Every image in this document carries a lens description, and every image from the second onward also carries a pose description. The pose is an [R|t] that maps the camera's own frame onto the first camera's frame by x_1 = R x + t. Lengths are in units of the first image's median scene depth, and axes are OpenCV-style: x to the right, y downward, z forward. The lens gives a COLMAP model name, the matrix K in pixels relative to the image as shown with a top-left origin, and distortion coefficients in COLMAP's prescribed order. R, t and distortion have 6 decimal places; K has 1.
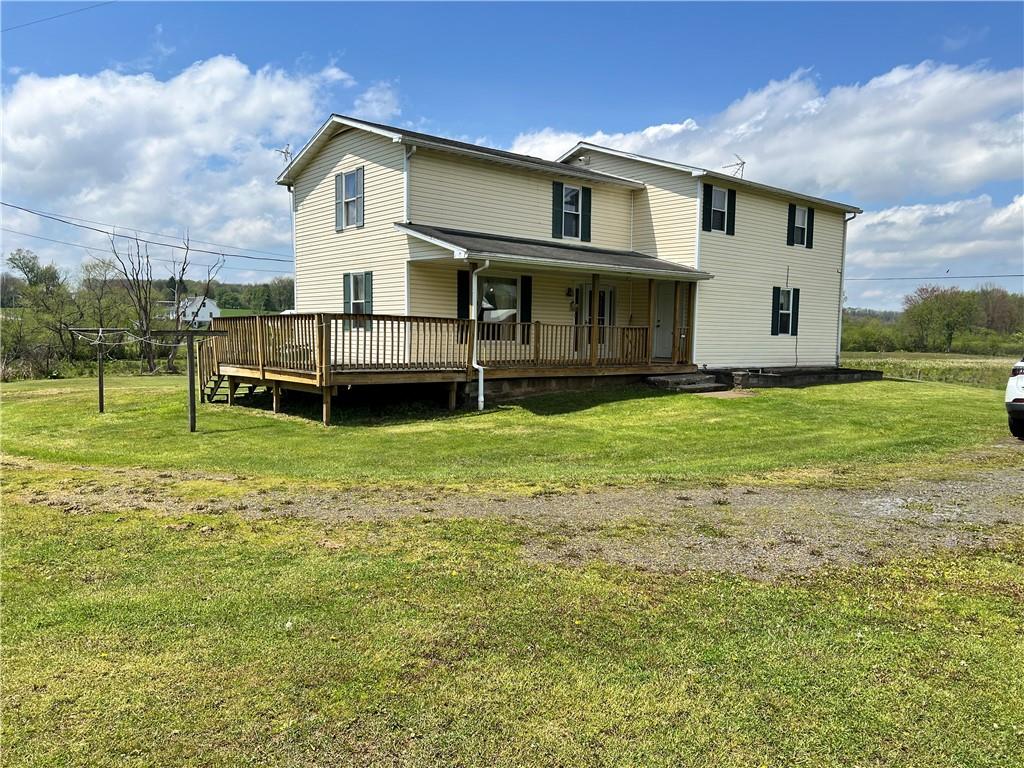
lens RADIAL K [[777.1, 0, 512.0], [0, 777.1, 384.0], [0, 0, 1]] dist [0.010419, -0.004462]
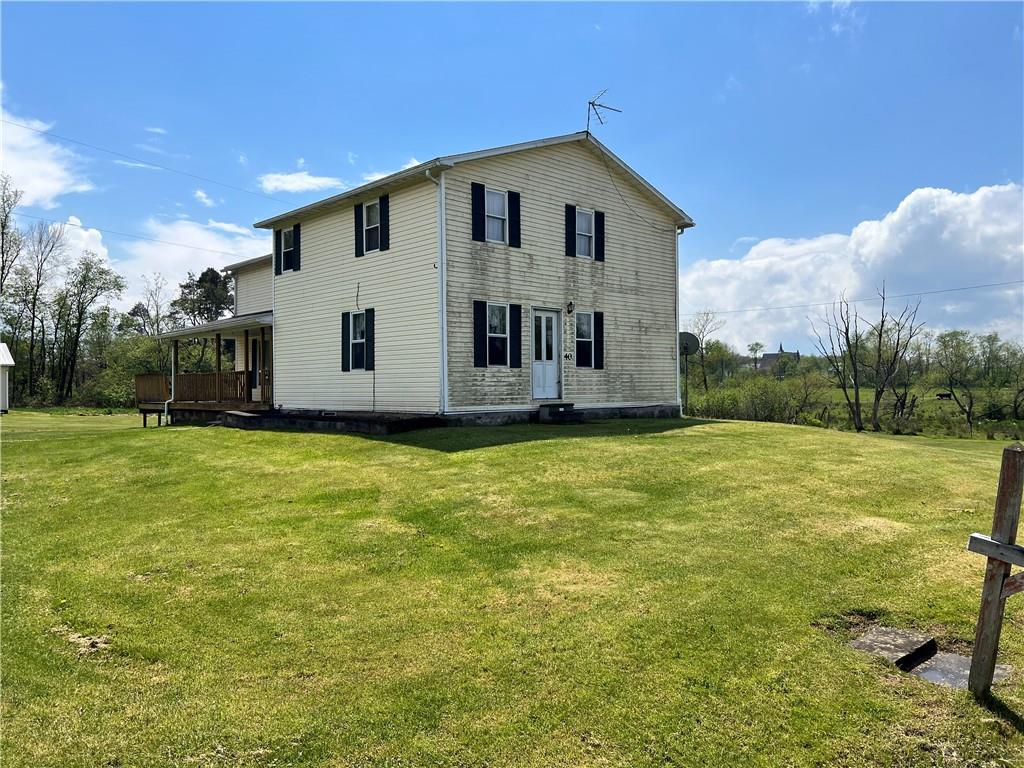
lens RADIAL K [[777.1, 0, 512.0], [0, 777.1, 384.0], [0, 0, 1]] dist [0.010419, -0.004462]
pose [[0.060452, -0.023209, -0.997901, 1.355956], [-0.054382, 0.998168, -0.026510, -0.043698], [0.996689, 0.055870, 0.059079, 1.317465]]
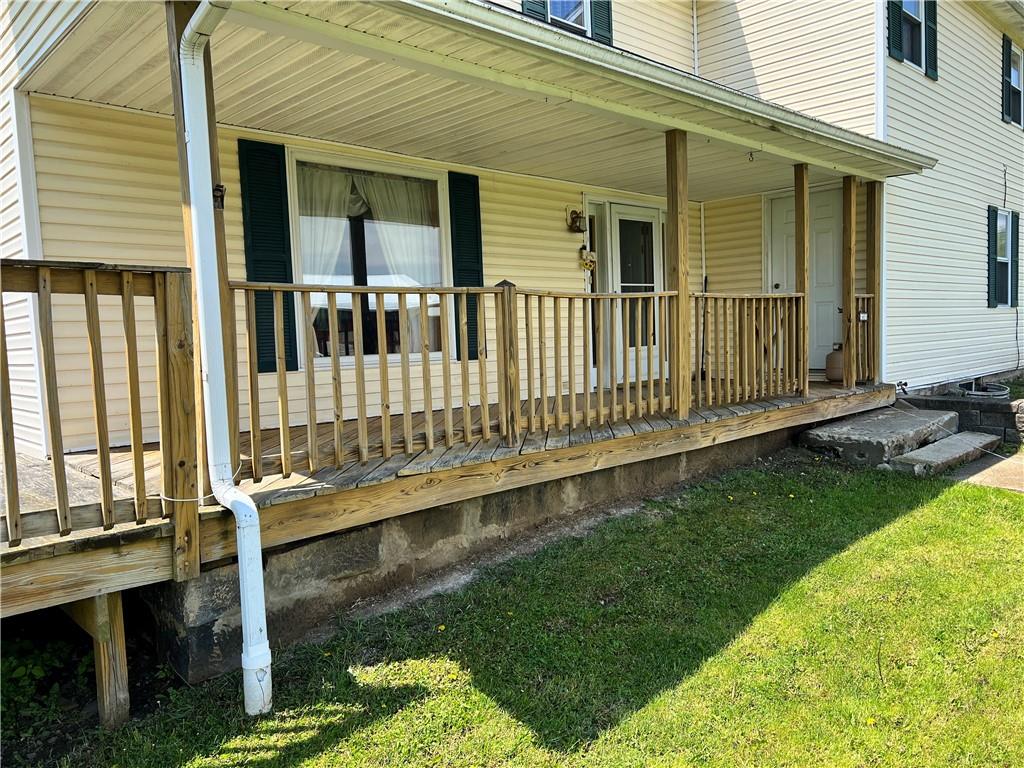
lens RADIAL K [[777.1, 0, 512.0], [0, 777.1, 384.0], [0, 0, 1]] dist [0.010419, -0.004462]
pose [[0.996759, -0.058305, 0.055423, 0.015409], [0.058468, 0.998288, -0.001326, -0.037823], [-0.055251, 0.004562, 0.998462, 0.626332]]
